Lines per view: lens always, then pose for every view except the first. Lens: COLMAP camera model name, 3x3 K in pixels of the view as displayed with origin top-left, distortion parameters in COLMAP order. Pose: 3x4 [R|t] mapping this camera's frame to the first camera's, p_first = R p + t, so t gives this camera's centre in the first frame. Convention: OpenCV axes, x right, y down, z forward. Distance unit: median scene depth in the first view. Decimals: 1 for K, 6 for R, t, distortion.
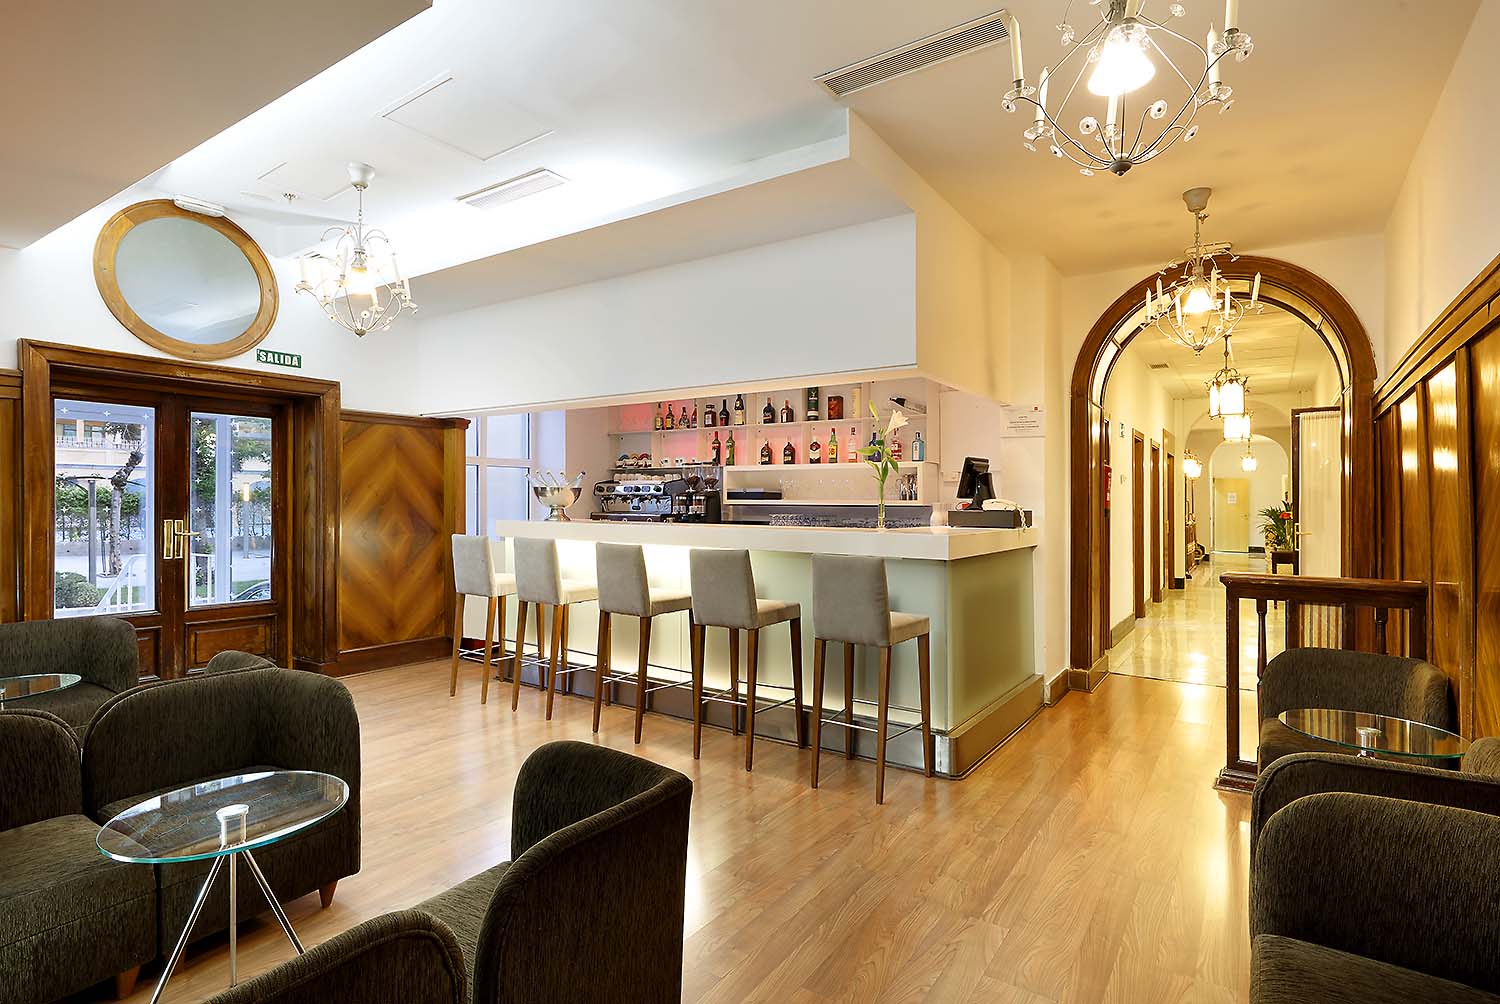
lens RADIAL K [[764.8, 0, 748.1], [0, 764.8, 501.7], [0, 0, 1]] dist [-0.000355, -0.000396]
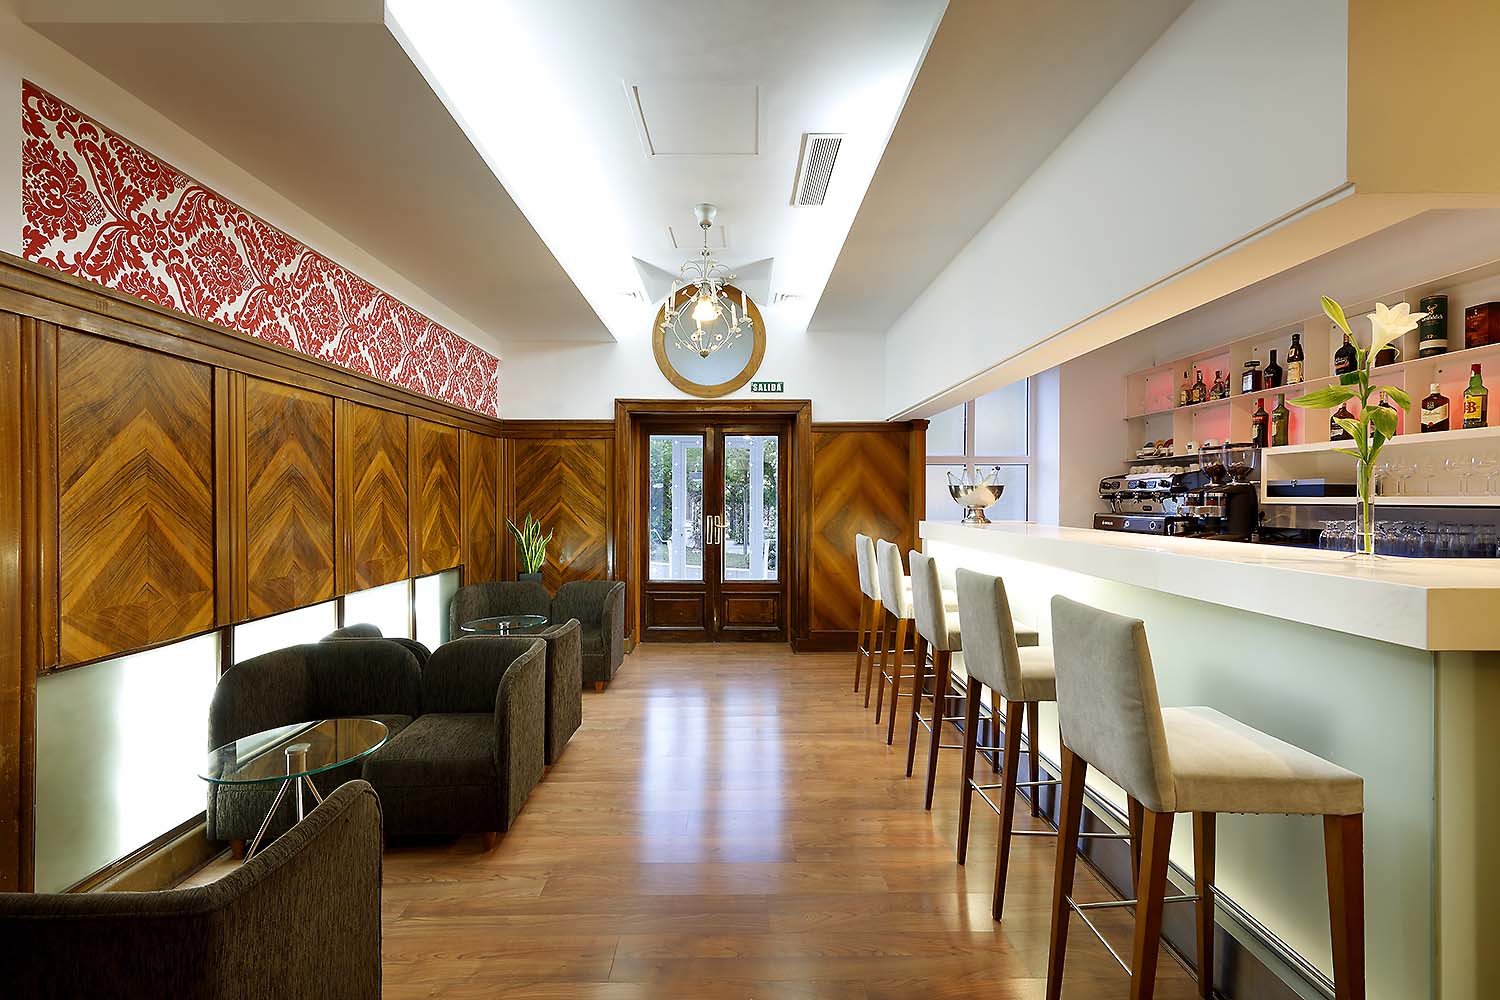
lens RADIAL K [[654.4, 0, 745.8], [0, 654.4, 506.9], [0, 0, 1]] dist [0.003174, -0.000263]
pose [[0.564038, 0.003527, -0.825741, 0.205713], [0.006116, 0.999946, 0.008448, -0.001819], [0.825726, -0.009815, 0.563986, 0.312158]]
